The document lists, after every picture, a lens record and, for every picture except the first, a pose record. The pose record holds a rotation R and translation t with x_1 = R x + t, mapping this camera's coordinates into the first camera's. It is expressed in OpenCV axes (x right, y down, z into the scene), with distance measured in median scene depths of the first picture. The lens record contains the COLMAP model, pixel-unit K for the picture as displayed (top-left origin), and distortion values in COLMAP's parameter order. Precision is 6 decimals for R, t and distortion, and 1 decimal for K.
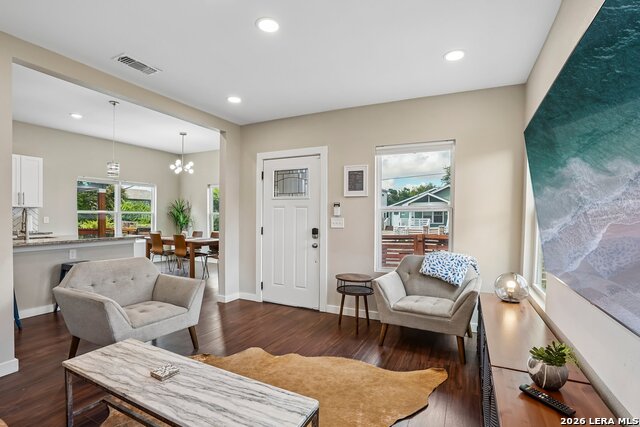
lens RADIAL K [[297.4, 0, 323.3], [0, 297.4, 225.2], [0, 0, 1]] dist [-0.063278, 0.022535]
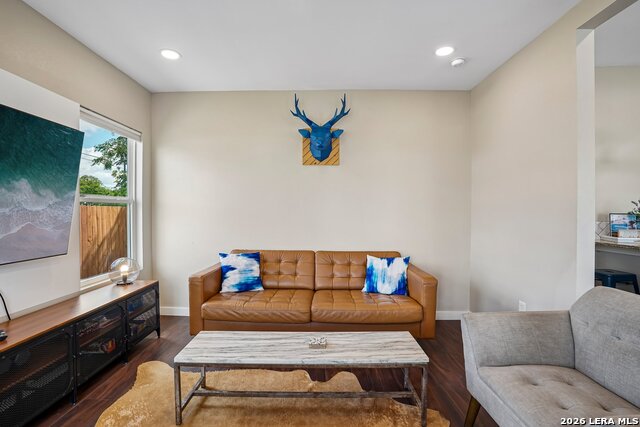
lens RADIAL K [[303.8, 0, 326.8], [0, 303.8, 210.0], [0, 0, 1]] dist [-0.054469, 0.008784]
pose [[-0.889483, -0.011671, -0.456820, -0.002210], [-0.019139, 0.999748, 0.011723, -0.020616], [0.456568, 0.019171, -0.889482, 0.778155]]
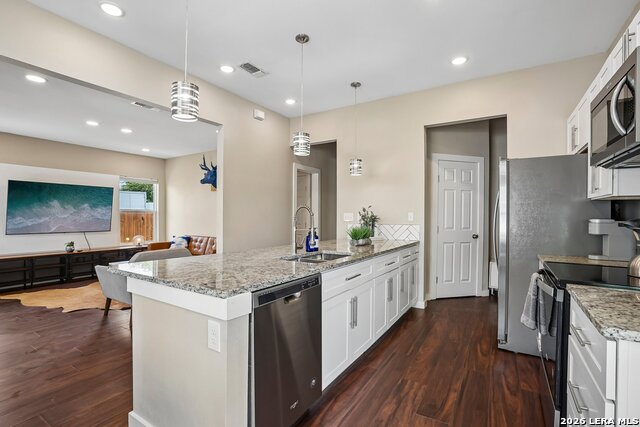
lens RADIAL K [[301.5, 0, 315.8], [0, 301.5, 215.4], [0, 0, 1]] dist [-0.069085, 0.023827]
pose [[-0.995213, -0.010797, 0.097134, -1.009772], [-0.008691, 0.999718, 0.022078, -0.046989], [-0.097345, 0.021128, -0.995026, 1.478805]]
